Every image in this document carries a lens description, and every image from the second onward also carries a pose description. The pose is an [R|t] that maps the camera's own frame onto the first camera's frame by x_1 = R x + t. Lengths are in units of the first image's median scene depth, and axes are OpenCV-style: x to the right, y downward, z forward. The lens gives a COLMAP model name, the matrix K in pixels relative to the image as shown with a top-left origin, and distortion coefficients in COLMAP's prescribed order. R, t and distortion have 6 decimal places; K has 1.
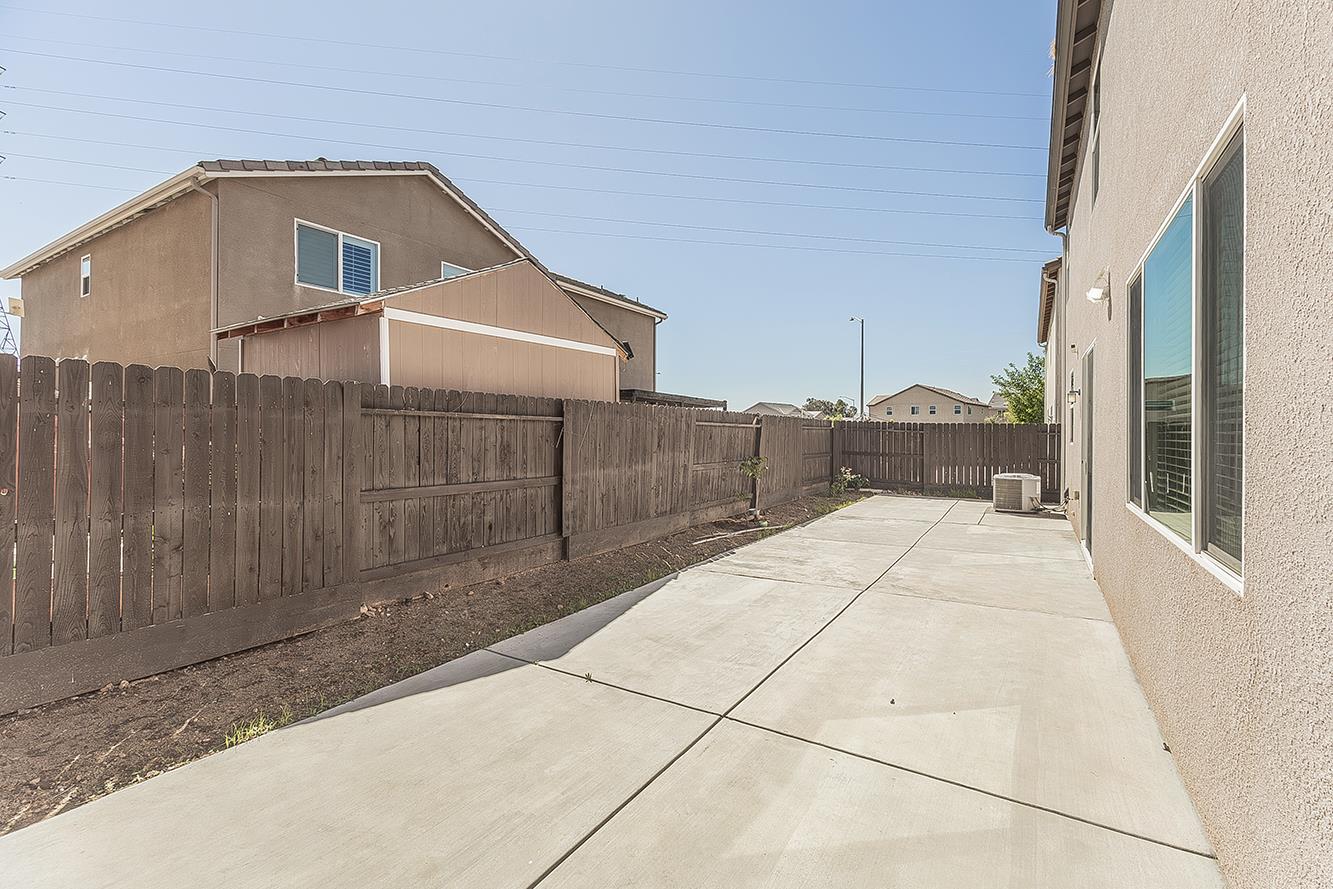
lens RADIAL K [[558.4, 0, 675.6], [0, 558.4, 438.4], [0, 0, 1]] dist [-0.000937, -0.000460]
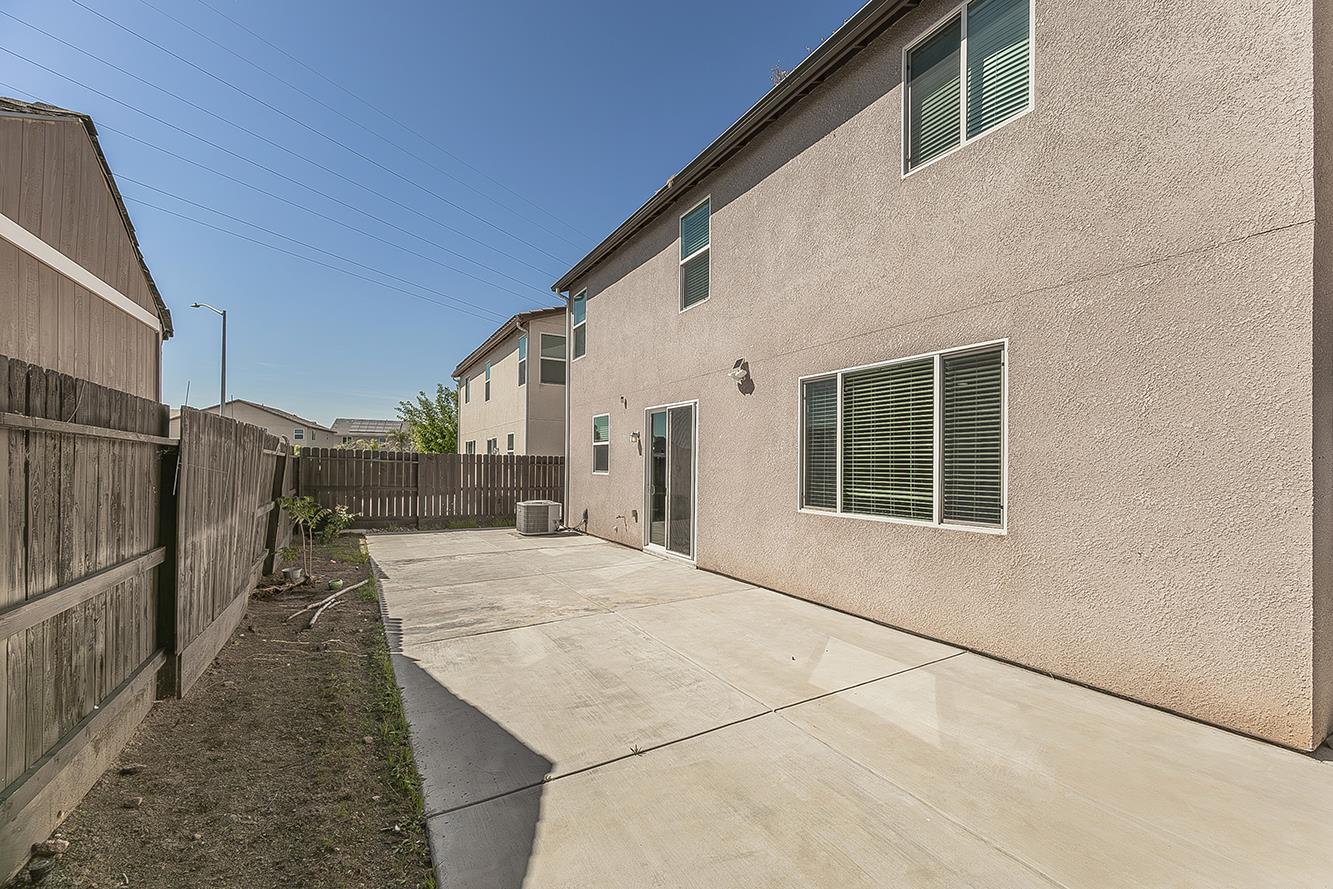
lens RADIAL K [[627.7, 0, 669.1], [0, 627.7, 464.3], [0, 0, 1]] dist [0.000858, -0.000092]
pose [[0.418595, -0.000033, 0.908173, -0.716188], [0.001428, 0.999999, -0.000621, -0.015315], [-0.908172, 0.001557, 0.418595, 0.376565]]
